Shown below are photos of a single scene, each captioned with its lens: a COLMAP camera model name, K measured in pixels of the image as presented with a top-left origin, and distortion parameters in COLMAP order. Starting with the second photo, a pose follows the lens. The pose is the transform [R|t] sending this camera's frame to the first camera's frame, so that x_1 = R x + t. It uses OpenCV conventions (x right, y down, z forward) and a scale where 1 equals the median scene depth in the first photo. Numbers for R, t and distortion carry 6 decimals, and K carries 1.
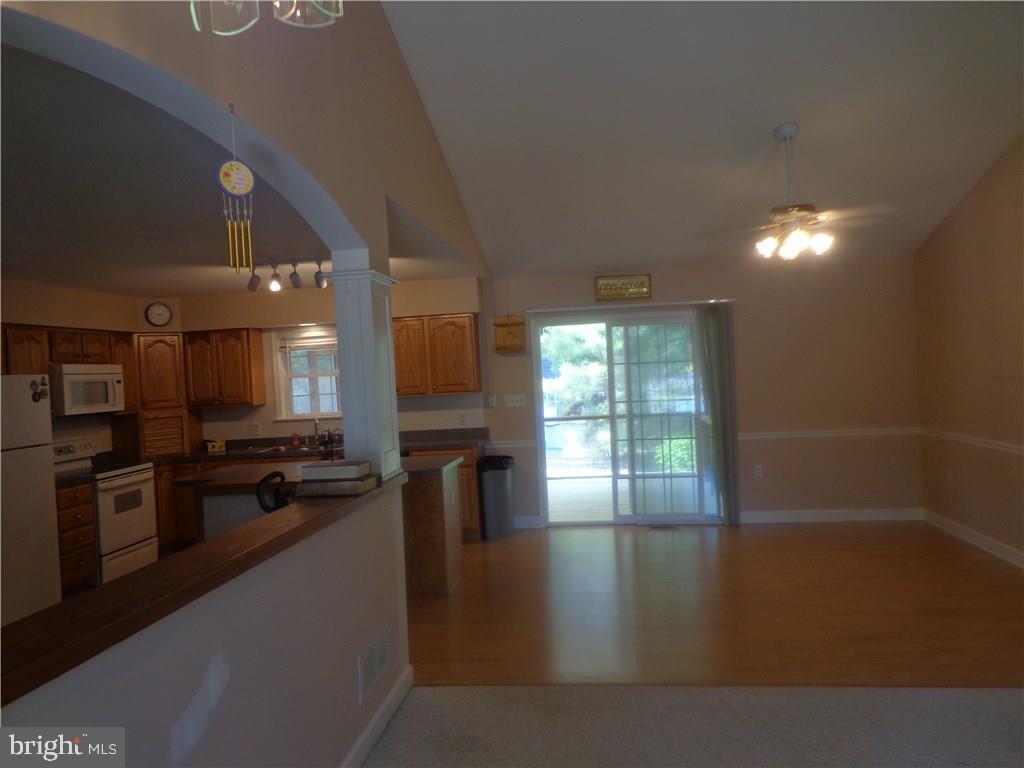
lens RADIAL K [[759.0, 0, 513.2], [0, 759.0, 384.2], [0, 0, 1]] dist [0.001243, 0.011118]
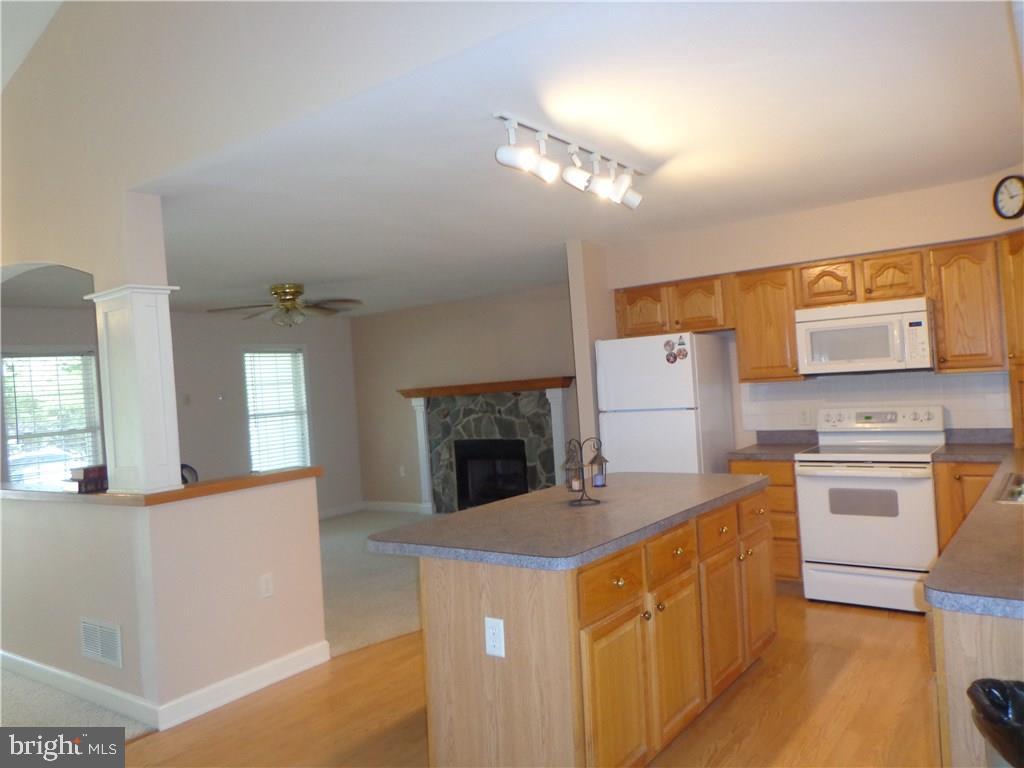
lens RADIAL K [[783.5, 0, 512.0], [0, 783.5, 384.0], [0, 0, 1]] dist [0.003619, 0.000989]
pose [[-0.502926, 0.092797, -0.859334, 0.229618], [0.077899, 0.995040, 0.061861, -0.019567], [0.860812, -0.035830, -0.507660, 0.979637]]
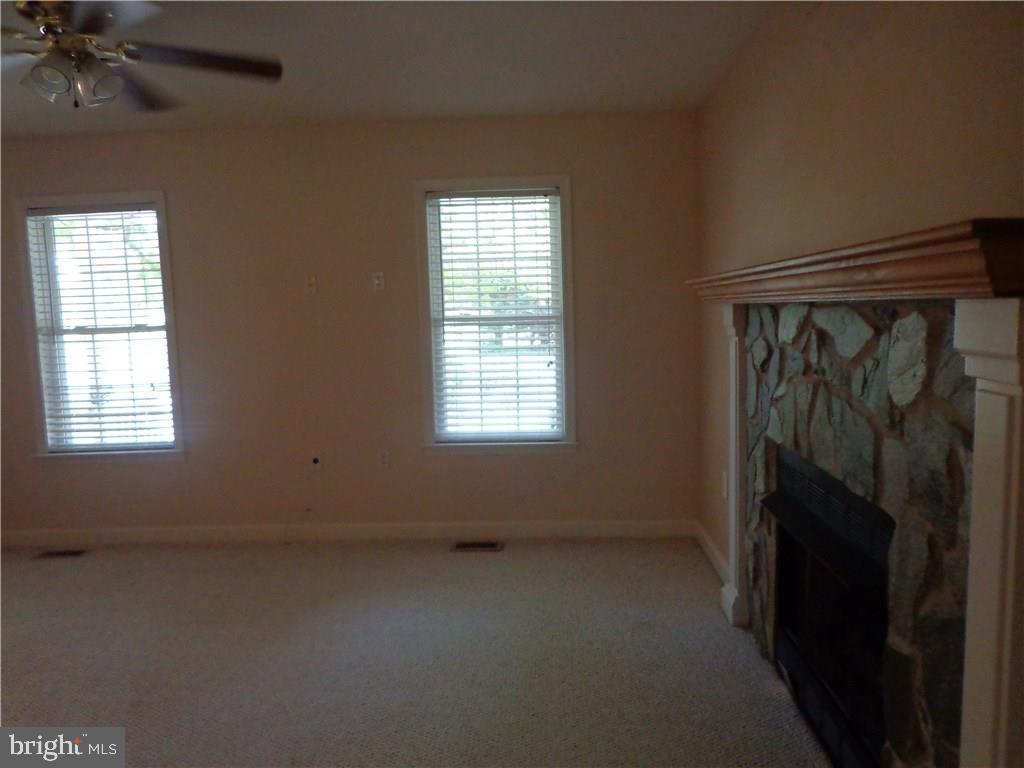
lens RADIAL K [[775.9, 0, 517.1], [0, 775.9, 376.4], [0, 0, 1]] dist [-0.004163, 0.037442]
pose [[-0.995362, 0.089436, -0.035422, -0.627241], [0.084135, 0.987916, 0.130164, 0.040320], [0.046635, 0.126580, -0.990860, 0.656506]]
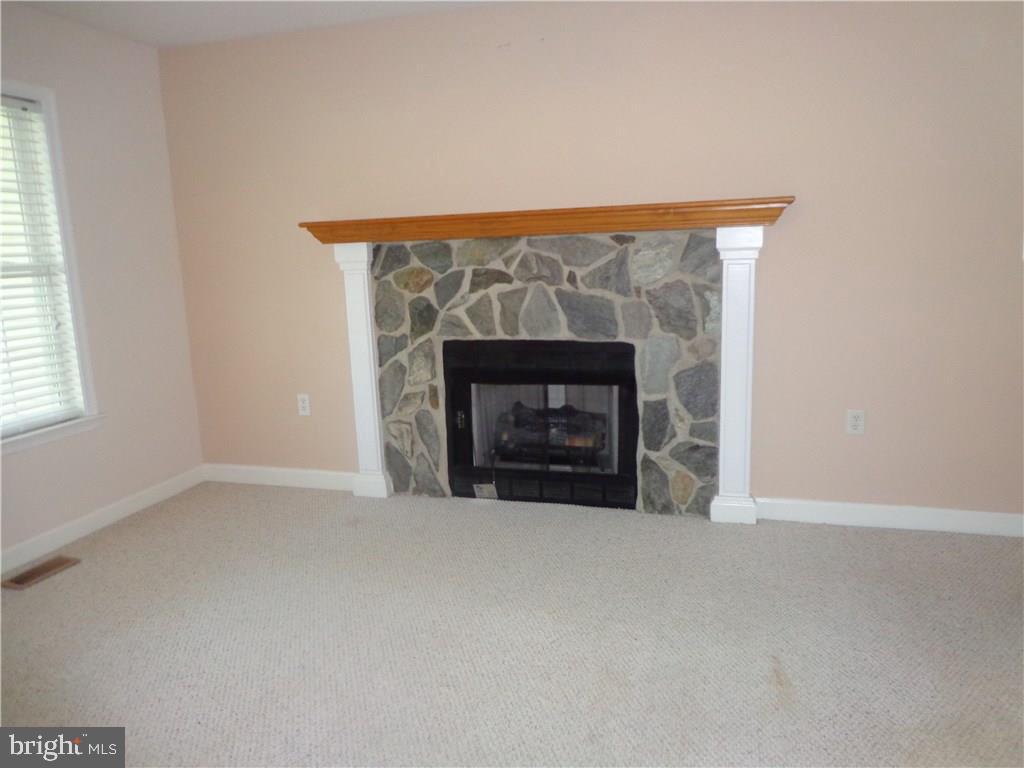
lens RADIAL K [[759.0, 0, 513.2], [0, 759.0, 384.2], [0, 0, 1]] dist [0.001243, 0.011118]
pose [[-0.192147, 0.240386, -0.951469, -0.260610], [0.021586, 0.970336, 0.240794, 0.038449], [0.981129, 0.025729, -0.191636, 0.427082]]
